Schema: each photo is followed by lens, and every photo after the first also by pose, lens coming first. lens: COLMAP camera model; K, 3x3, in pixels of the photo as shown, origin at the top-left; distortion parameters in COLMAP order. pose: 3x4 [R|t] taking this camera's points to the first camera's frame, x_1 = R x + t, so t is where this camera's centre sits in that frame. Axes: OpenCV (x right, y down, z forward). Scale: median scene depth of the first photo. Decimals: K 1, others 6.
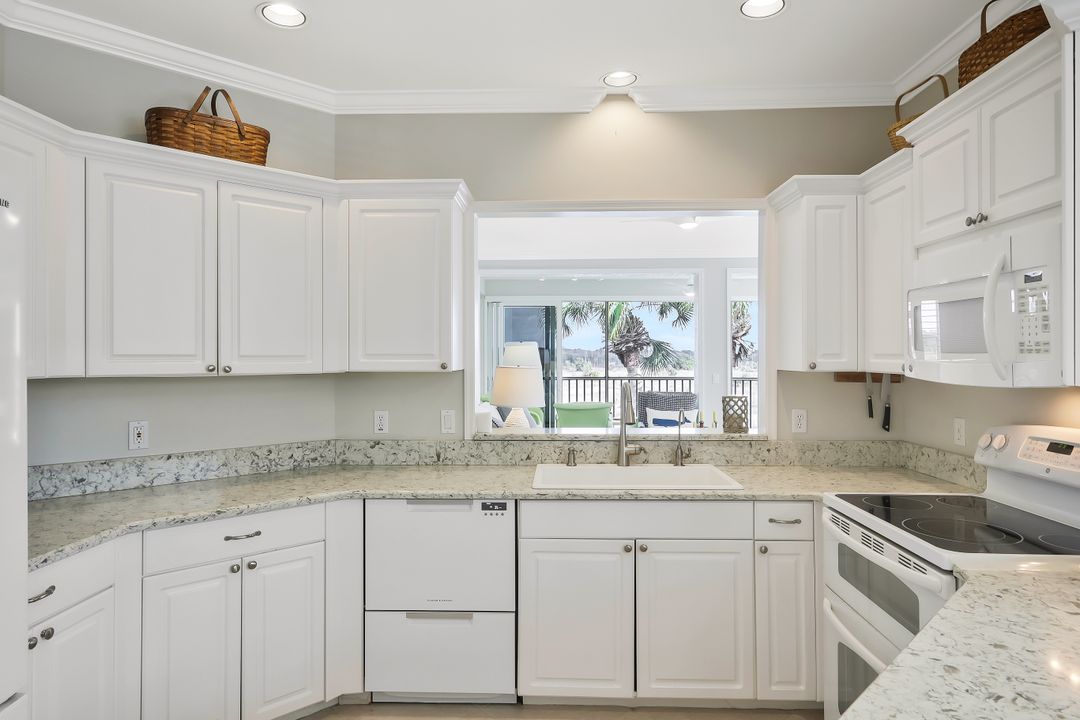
lens RADIAL K [[622.9, 0, 537.3], [0, 622.9, 356.2], [0, 0, 1]] dist [0.003269, 0.000207]
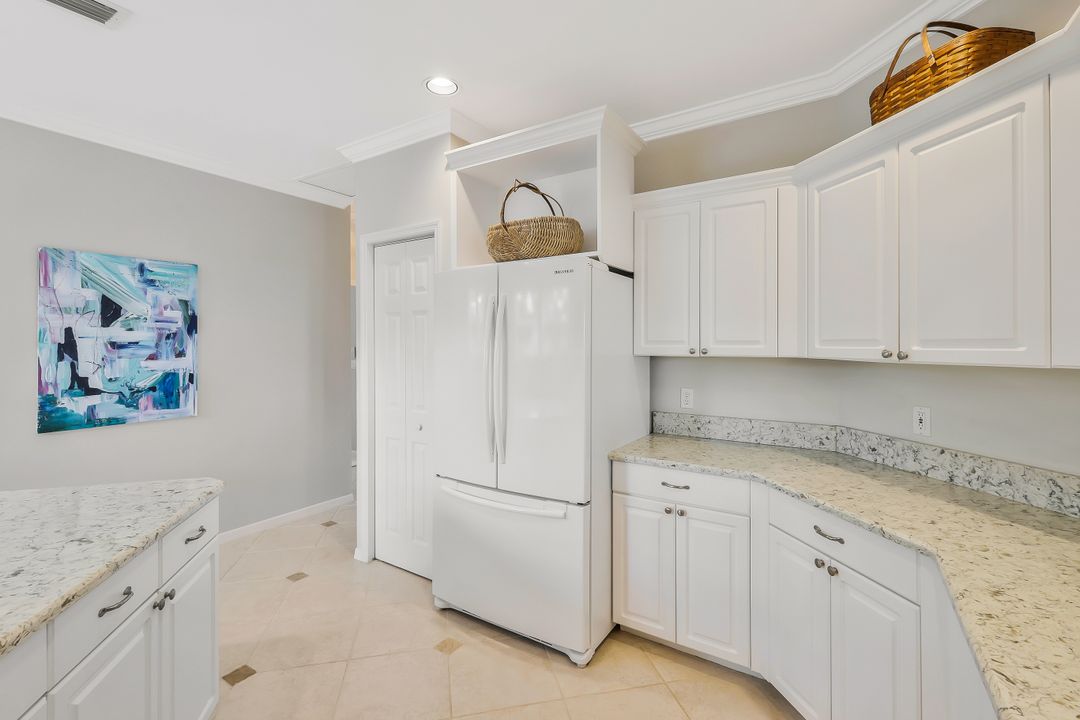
lens RADIAL K [[479.1, 0, 551.0], [0, 479.1, 345.4], [0, 0, 1]] dist [-0.001184, -0.000131]
pose [[-0.495070, 0.003836, -0.868845, 0.305871], [0.003558, 0.999991, 0.002387, 0.003800], [0.868846, -0.001910, -0.495079, 0.874014]]
